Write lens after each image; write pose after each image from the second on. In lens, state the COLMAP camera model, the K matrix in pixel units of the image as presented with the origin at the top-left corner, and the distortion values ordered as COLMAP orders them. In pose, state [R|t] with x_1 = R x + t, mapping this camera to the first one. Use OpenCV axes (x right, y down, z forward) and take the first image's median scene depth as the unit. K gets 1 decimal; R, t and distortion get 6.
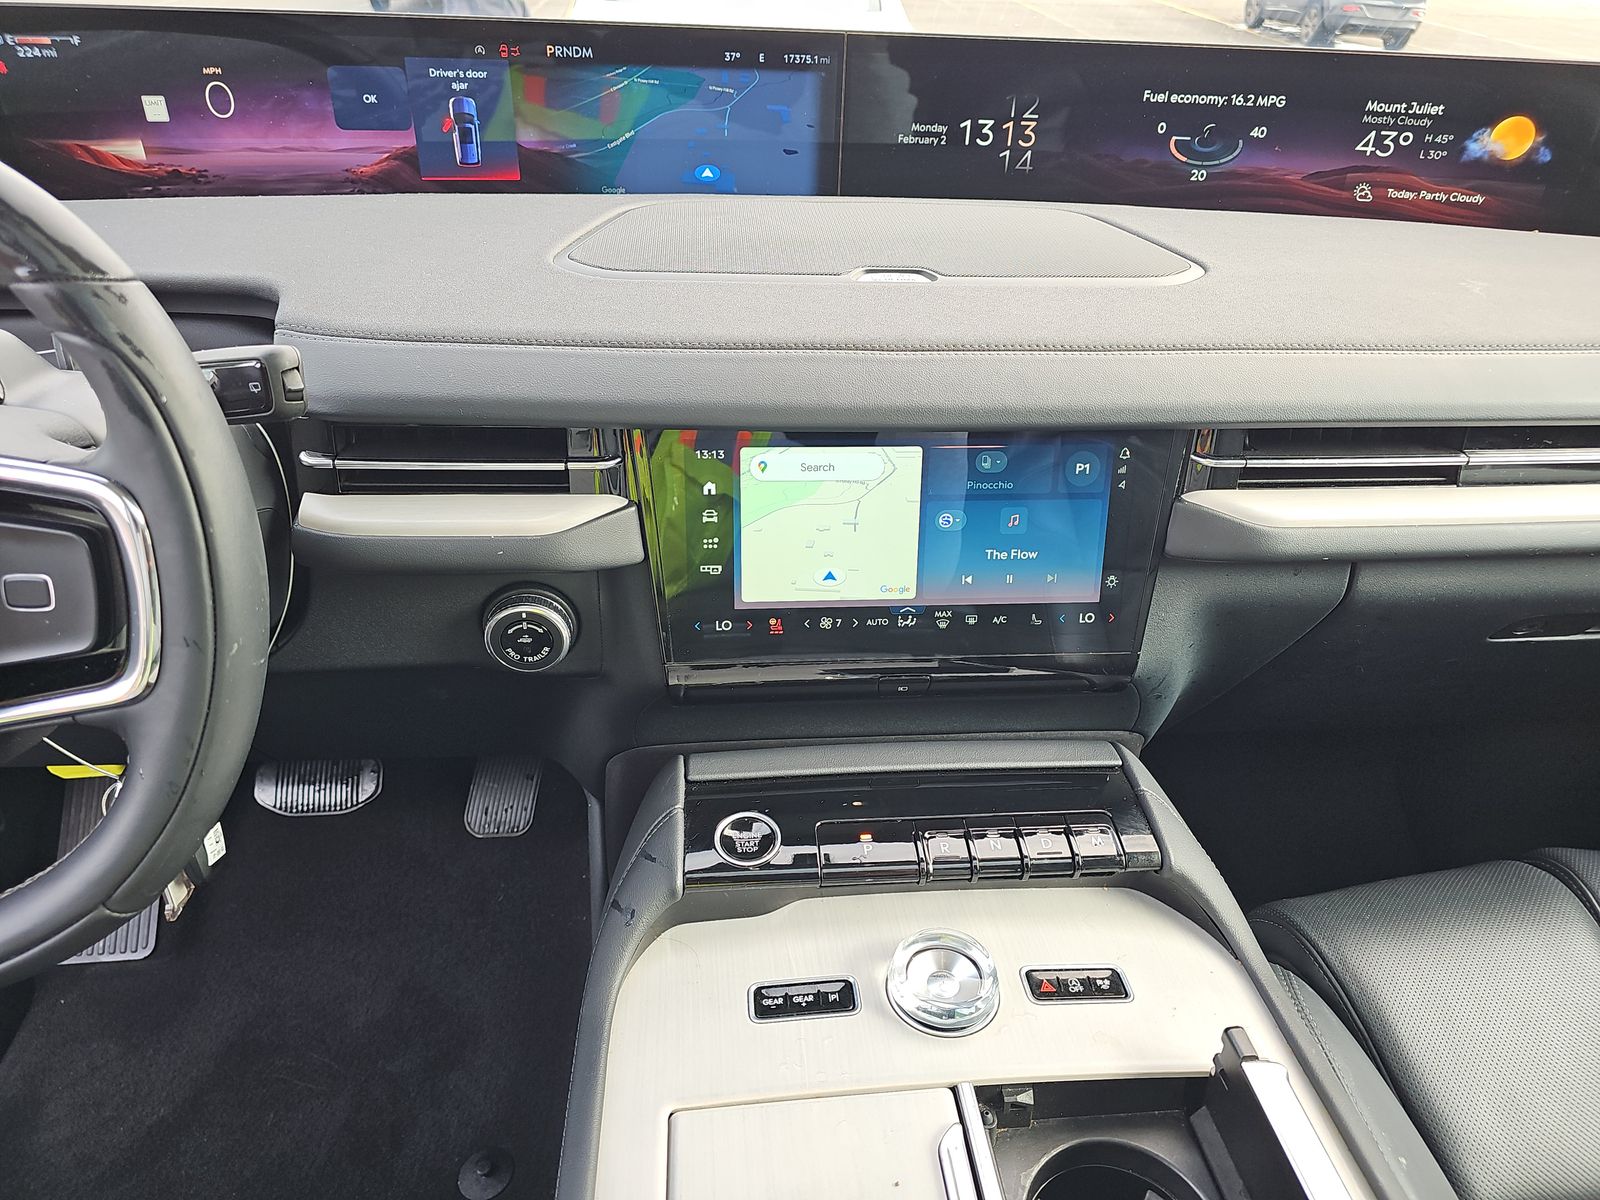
lens RADIAL K [[1074.3, 0, 800.0], [0, 1074.3, 600.0], [0, 0, 1]] dist [0.005552, 0.001665]
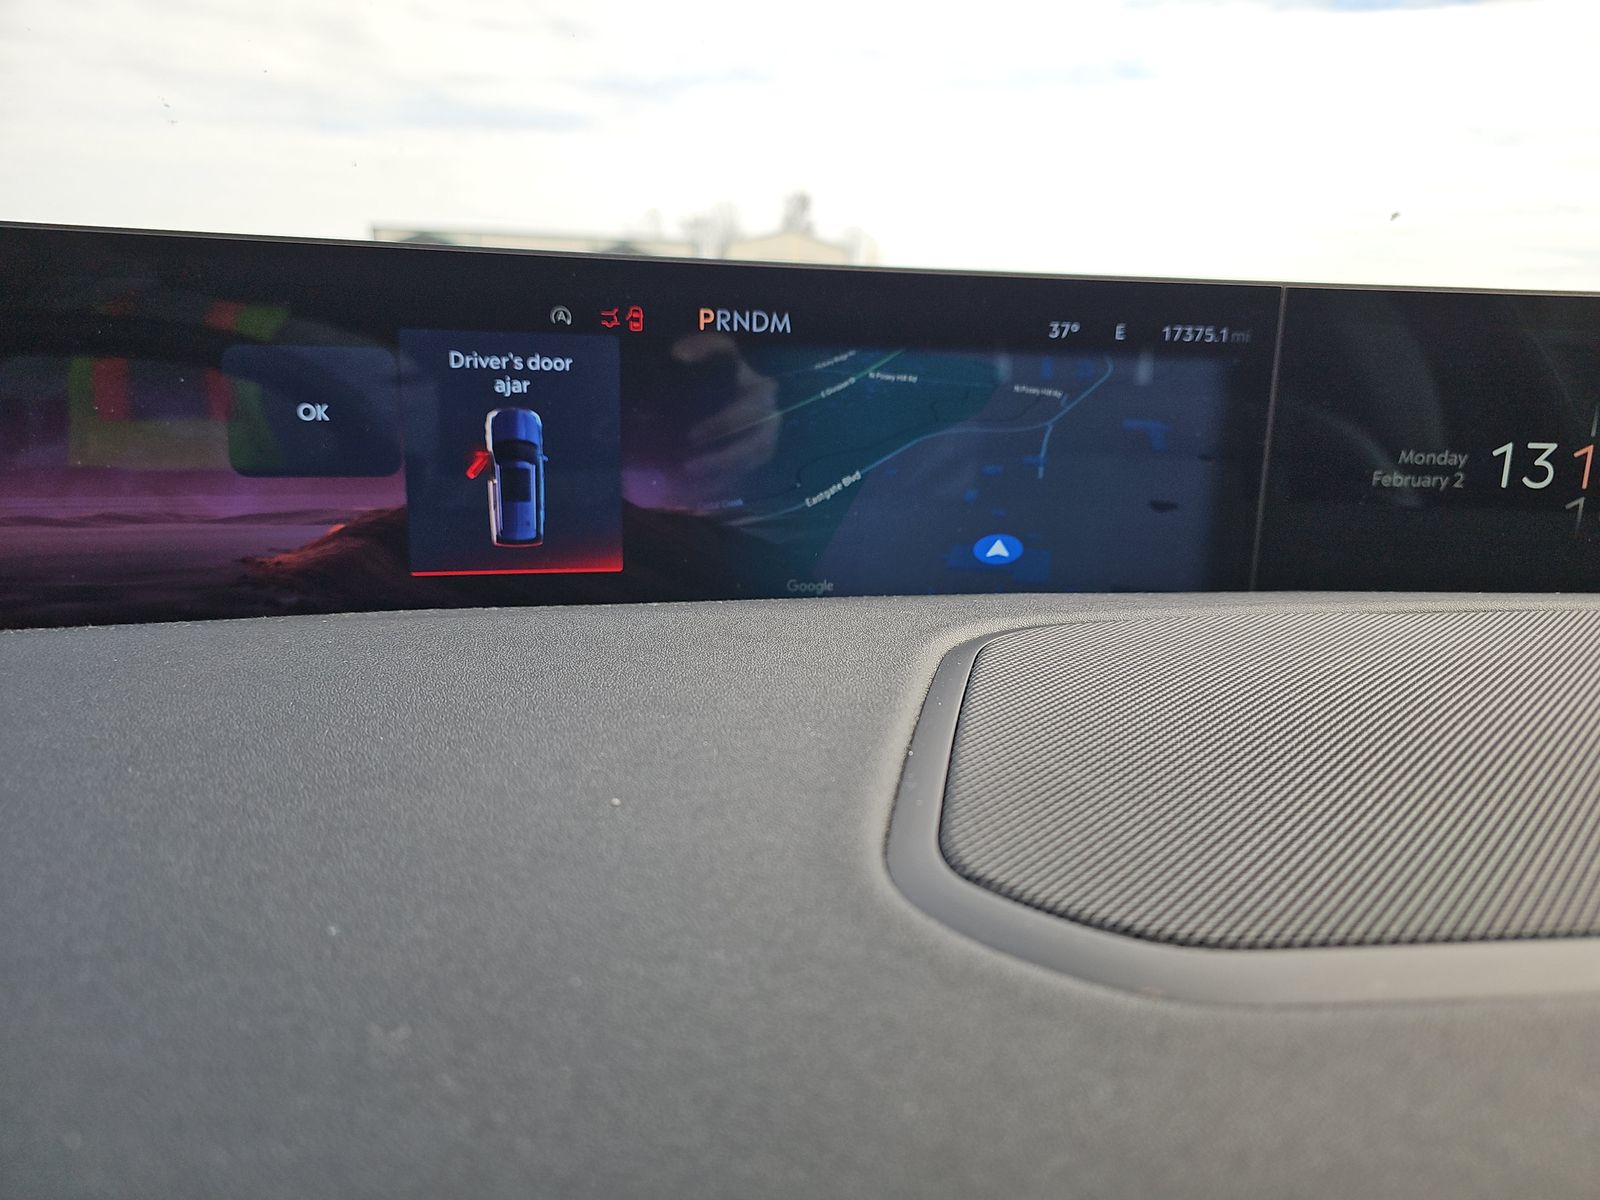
lens RADIAL K [[1170.3, 0, 800.0], [0, 1170.3, 600.0], [0, 0, 1]] dist [0.003489, -0.007150]
pose [[0.999300, -0.018365, 0.032603, -0.208916], [0.027601, 0.950060, -0.310845, -0.228644], [-0.025266, 0.311527, 0.949901, 0.543174]]
